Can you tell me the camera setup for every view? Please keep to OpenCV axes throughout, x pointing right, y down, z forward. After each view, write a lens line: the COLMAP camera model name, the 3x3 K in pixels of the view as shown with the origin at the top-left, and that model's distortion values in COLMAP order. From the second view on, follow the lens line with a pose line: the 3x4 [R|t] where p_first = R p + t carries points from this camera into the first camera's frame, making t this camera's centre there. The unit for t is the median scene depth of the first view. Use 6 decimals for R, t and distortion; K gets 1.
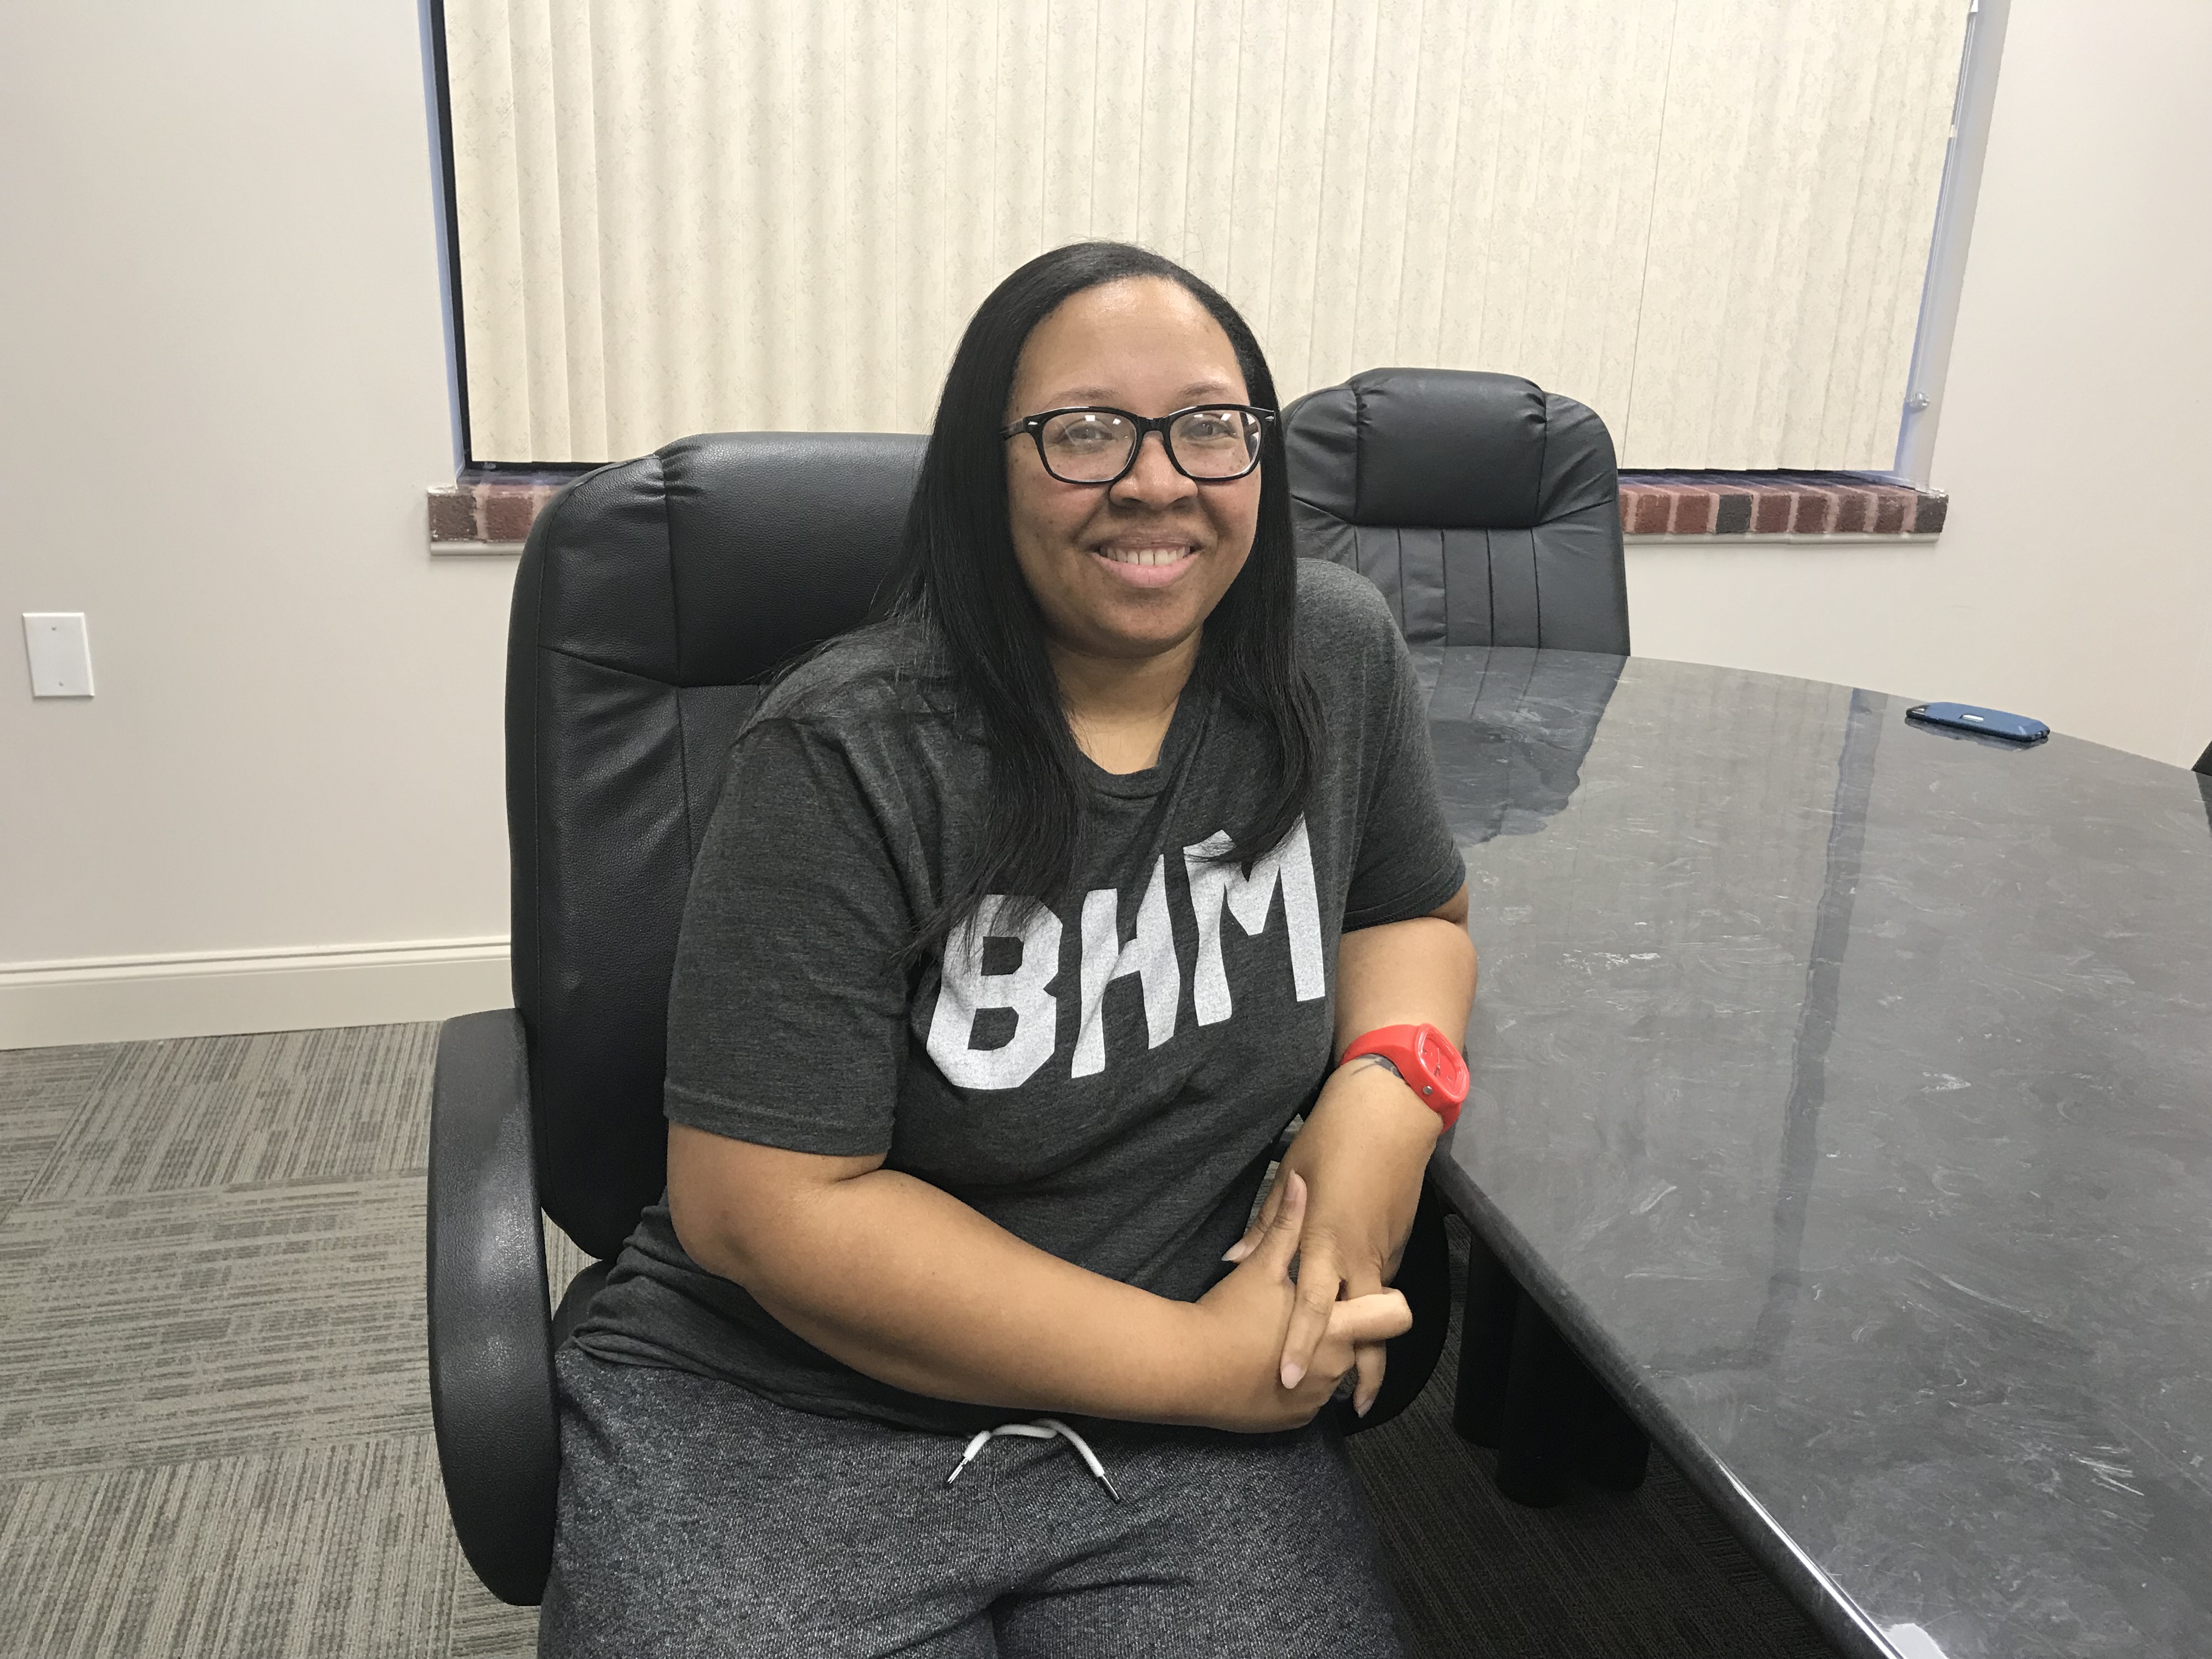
lens RADIAL K [[1838.1, 0, 1105.7], [0, 1838.1, 834.1], [0, 0, 1]] dist [-0.002355, 0.004482]
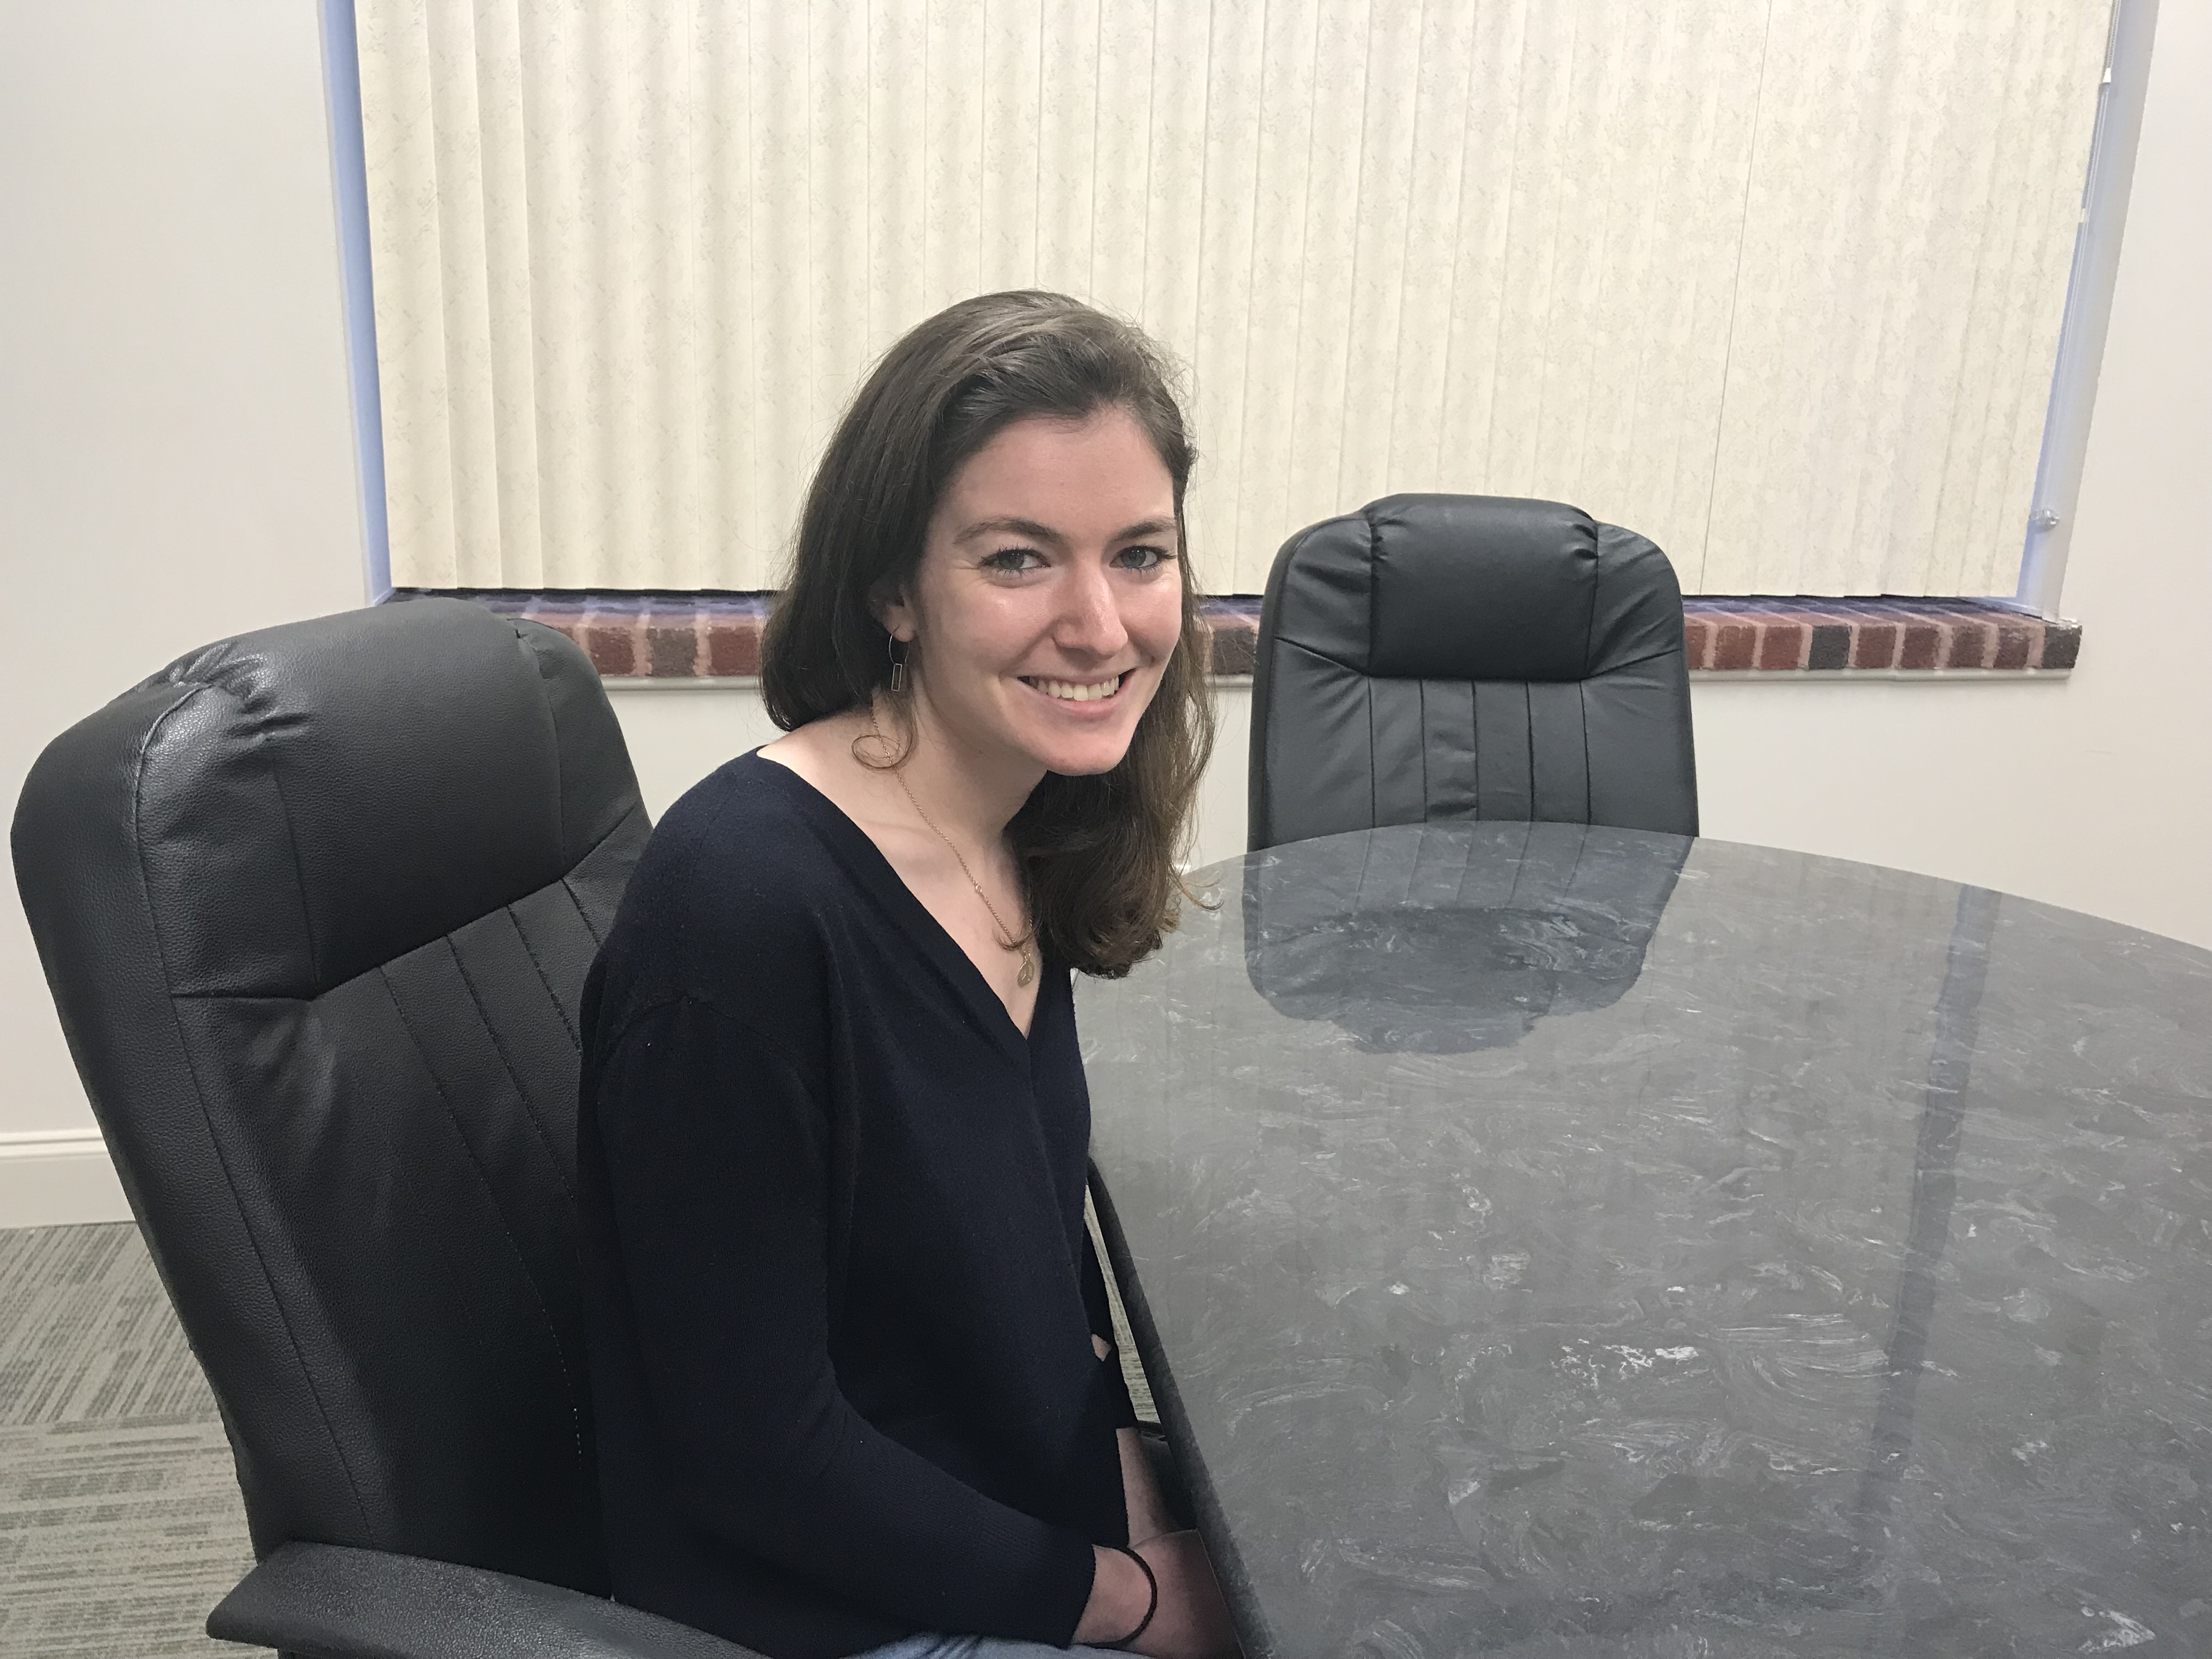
lens RADIAL K [[1838.1, 0, 1102.5], [0, 1838.1, 832.9], [0, 0, 1]] dist [-0.002355, 0.004482]
pose [[0.998404, 0.013043, -0.054947, 0.052842], [-0.015367, 0.998996, -0.042082, -0.051319], [0.054343, 0.042859, 0.997602, 0.130835]]
